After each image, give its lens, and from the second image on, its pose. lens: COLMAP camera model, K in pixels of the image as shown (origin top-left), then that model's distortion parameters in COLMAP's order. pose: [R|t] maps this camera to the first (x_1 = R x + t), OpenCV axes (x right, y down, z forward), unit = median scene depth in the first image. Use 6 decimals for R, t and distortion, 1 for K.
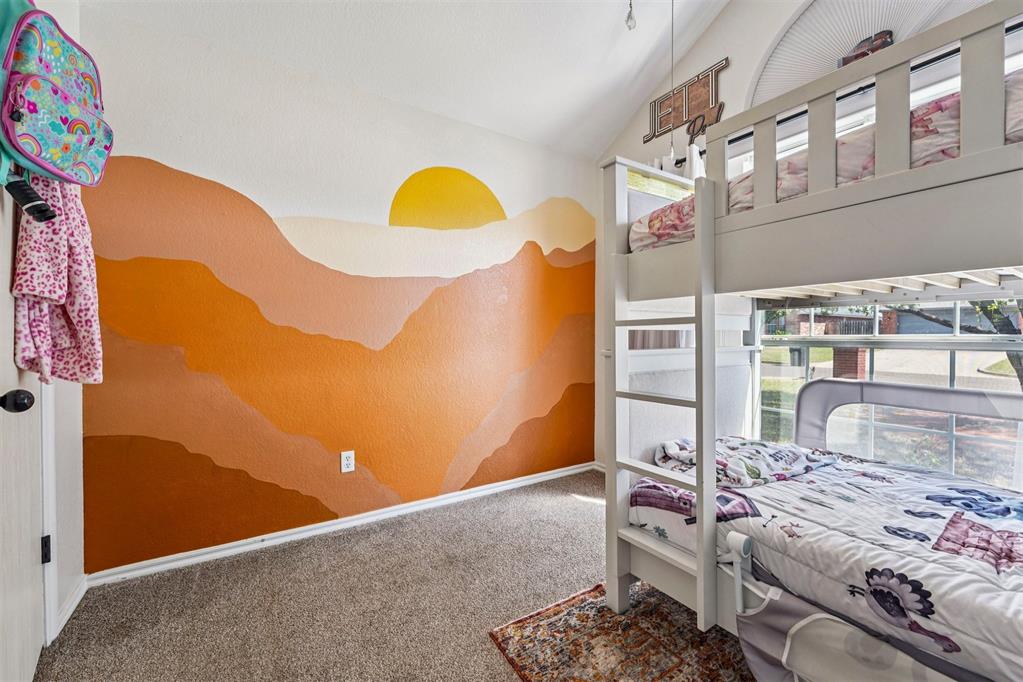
lens RADIAL K [[412.5, 0, 511.5], [0, 412.5, 341.0], [0, 0, 1]] dist [-0.001418, -0.000481]
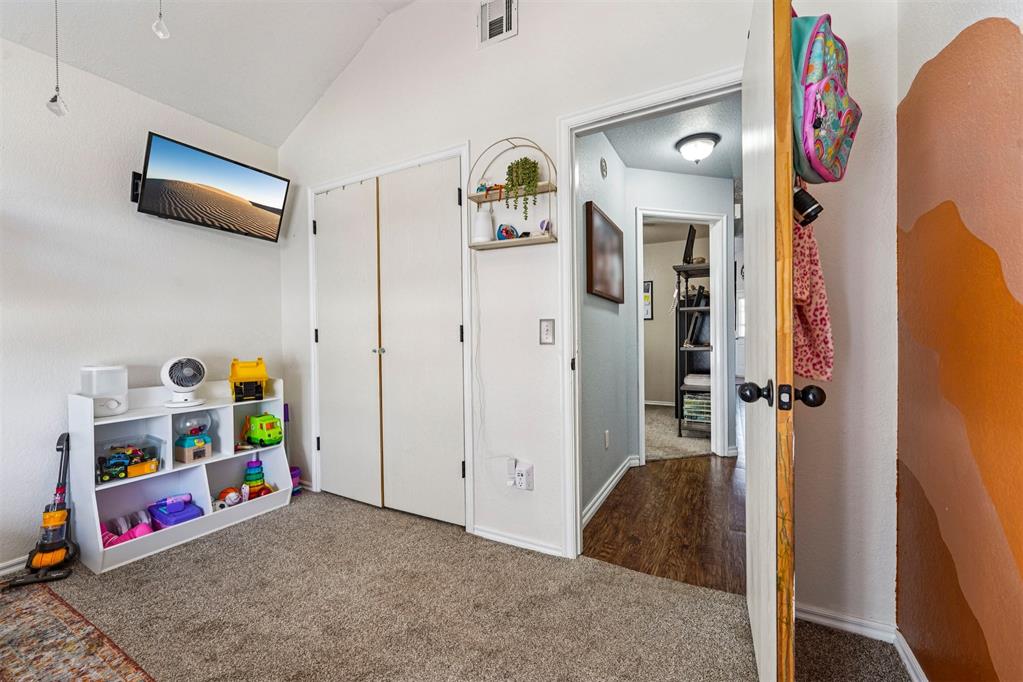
lens RADIAL K [[412.5, 0, 511.5], [0, 412.5, 341.0], [0, 0, 1]] dist [-0.001418, -0.000481]
pose [[0.483138, -0.001094, -0.875544, -0.513706], [0.004726, 0.999988, 0.001358, -0.000869], [0.875531, -0.004794, 0.483137, -0.158243]]
